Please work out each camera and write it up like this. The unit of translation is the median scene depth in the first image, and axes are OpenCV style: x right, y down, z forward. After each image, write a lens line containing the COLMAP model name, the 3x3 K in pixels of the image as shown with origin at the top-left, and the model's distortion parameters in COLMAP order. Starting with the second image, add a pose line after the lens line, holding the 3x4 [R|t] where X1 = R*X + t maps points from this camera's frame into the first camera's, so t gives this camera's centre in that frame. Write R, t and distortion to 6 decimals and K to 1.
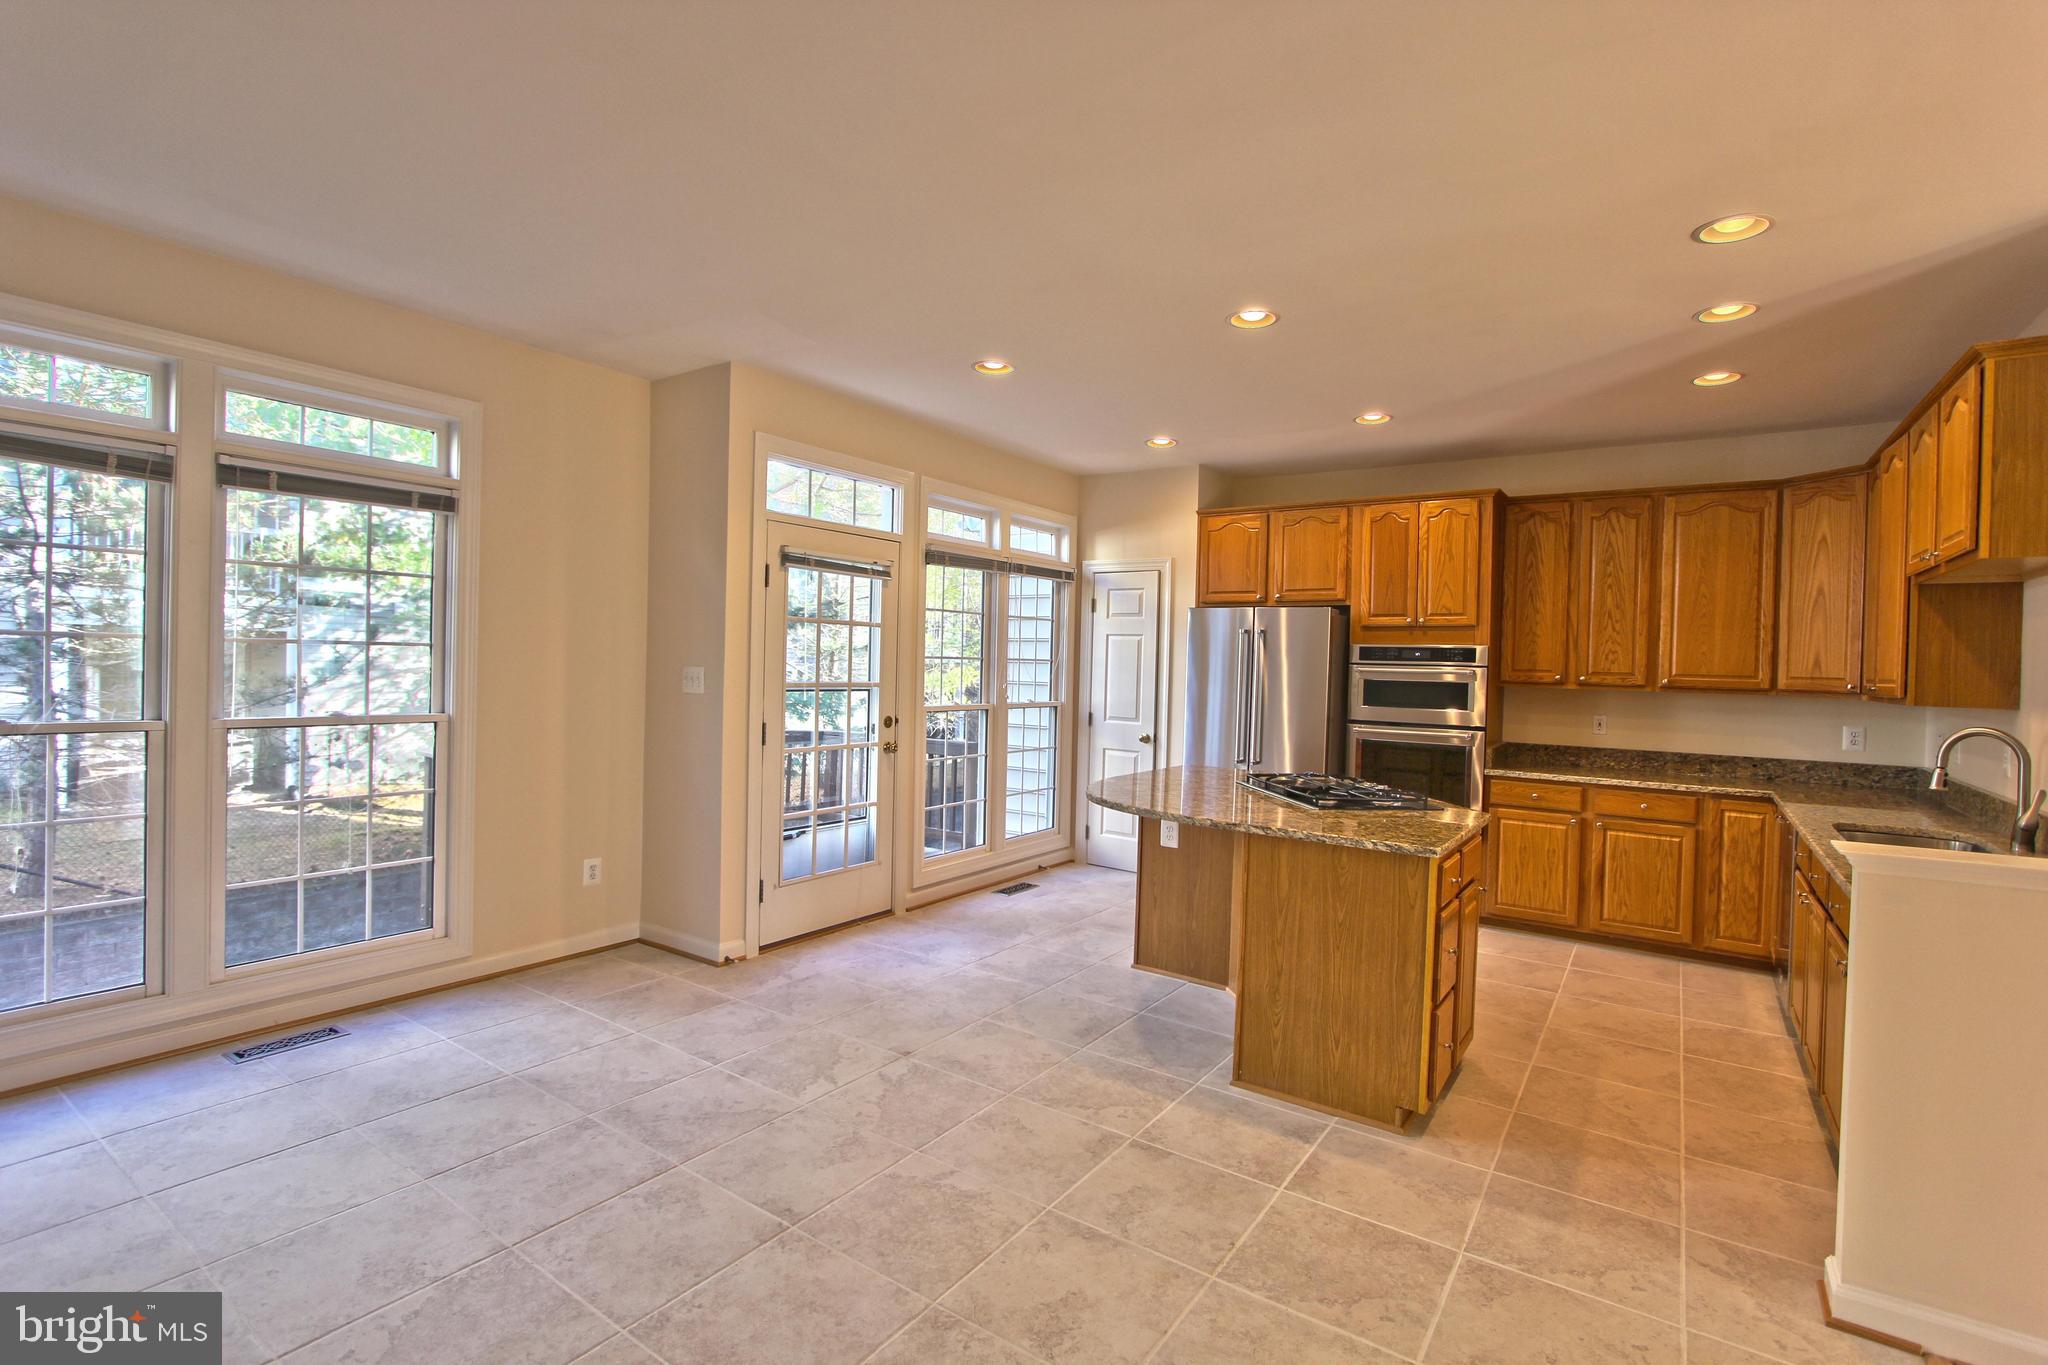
lens RADIAL K [[942.7, 0, 1035.1], [0, 942.7, 675.3], [0, 0, 1]] dist [-0.018493, 0.003430]
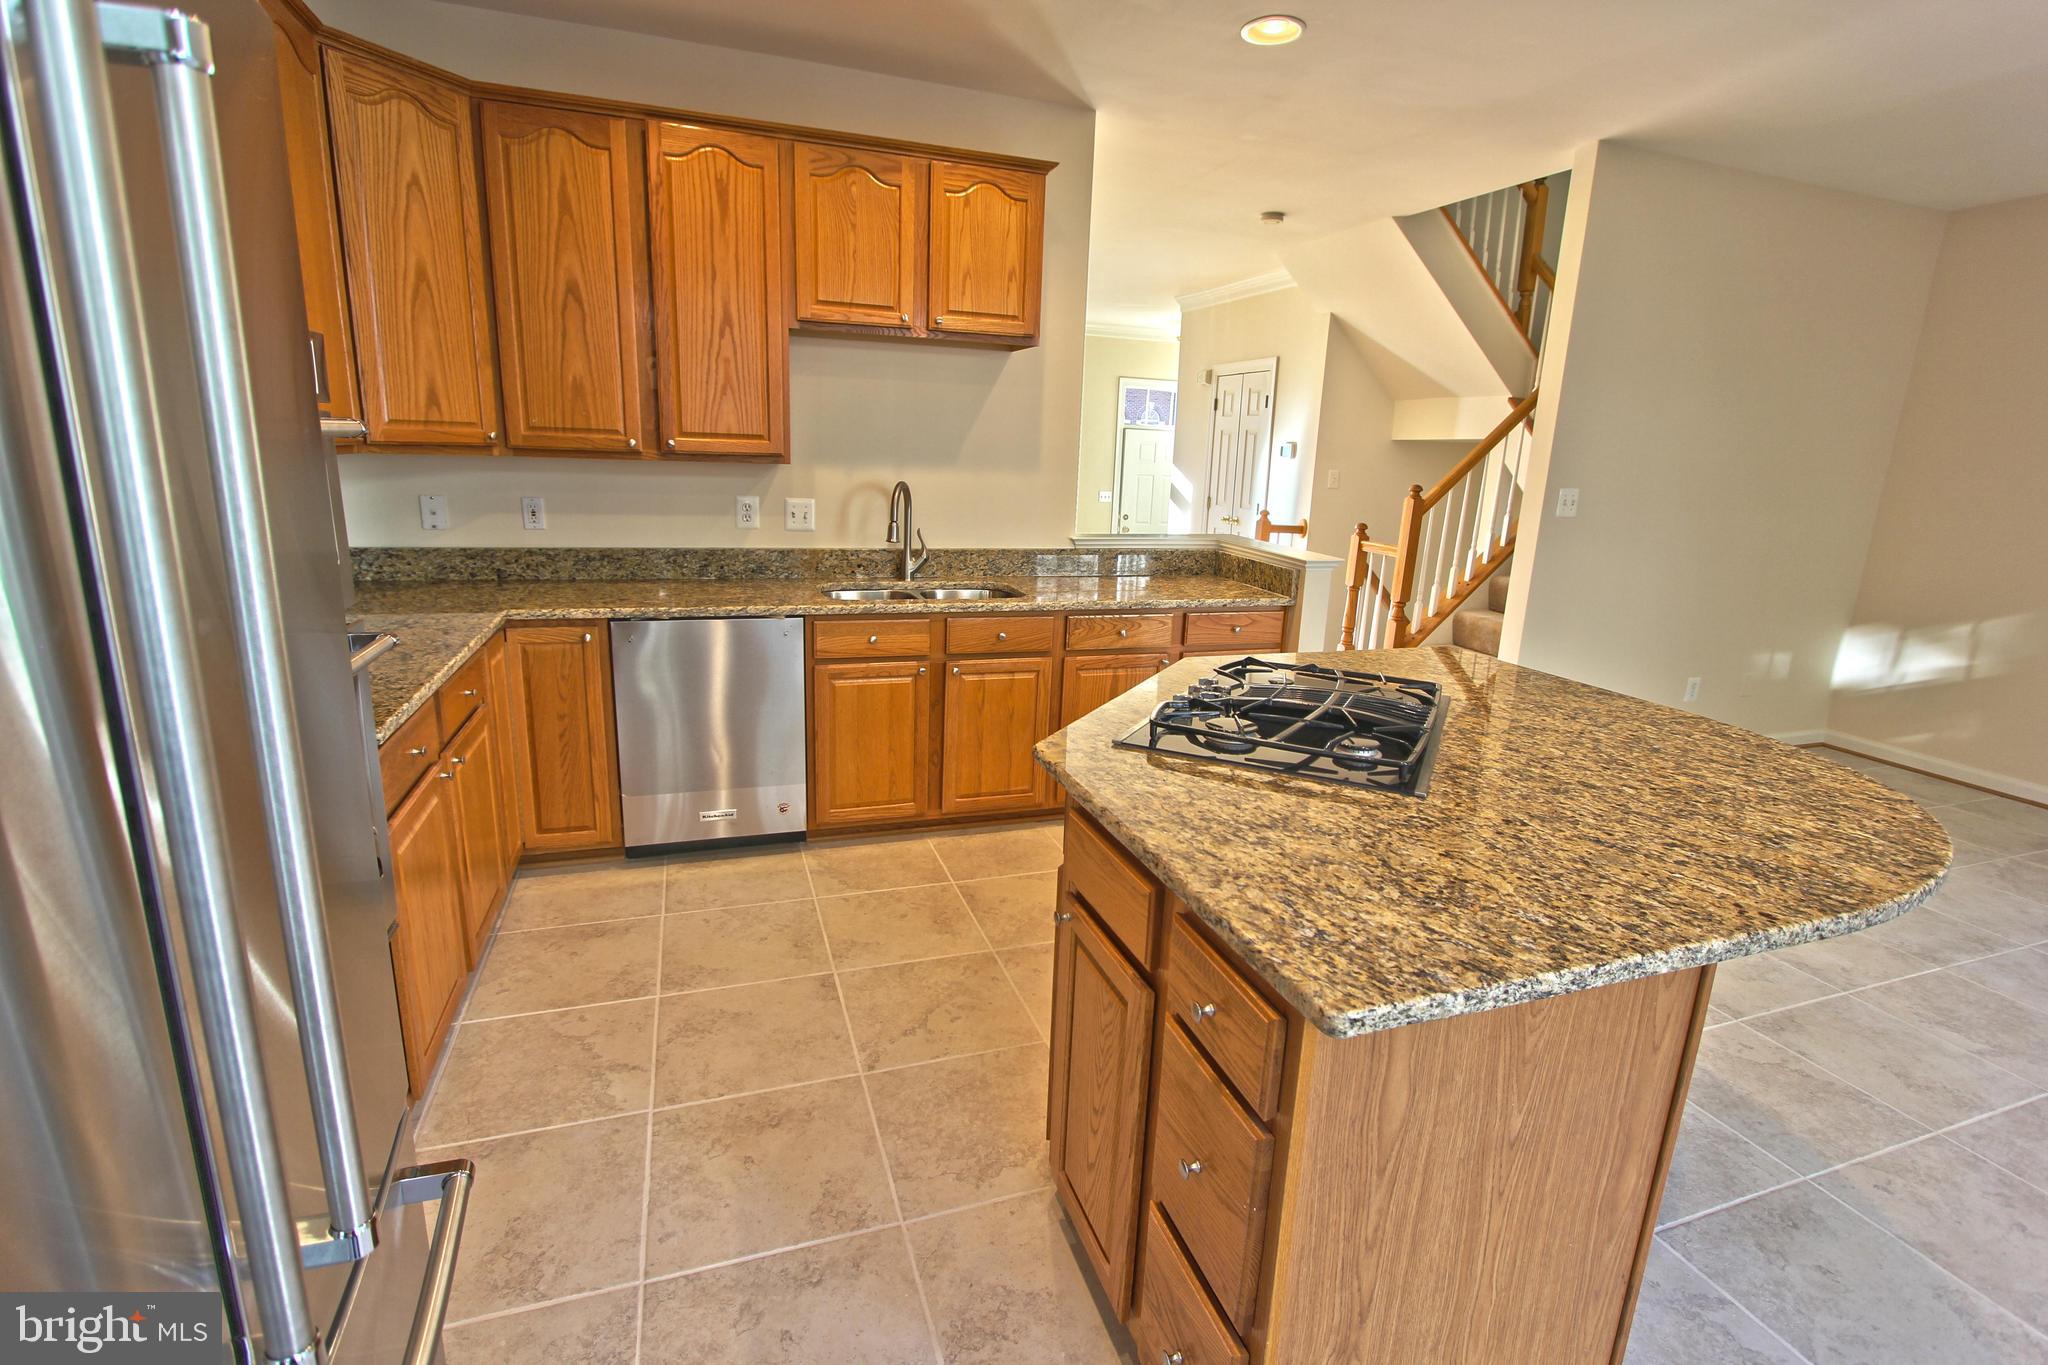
lens RADIAL K [[942.7, 0, 1032.9], [0, 942.7, 673.2], [0, 0, 1]] dist [-0.018493, 0.003430]
pose [[-0.803419, -0.195457, 0.562418, 0.128305], [-0.051657, 0.963904, 0.261192, -0.018500], [-0.593168, 0.180794, -0.784516, 1.252682]]
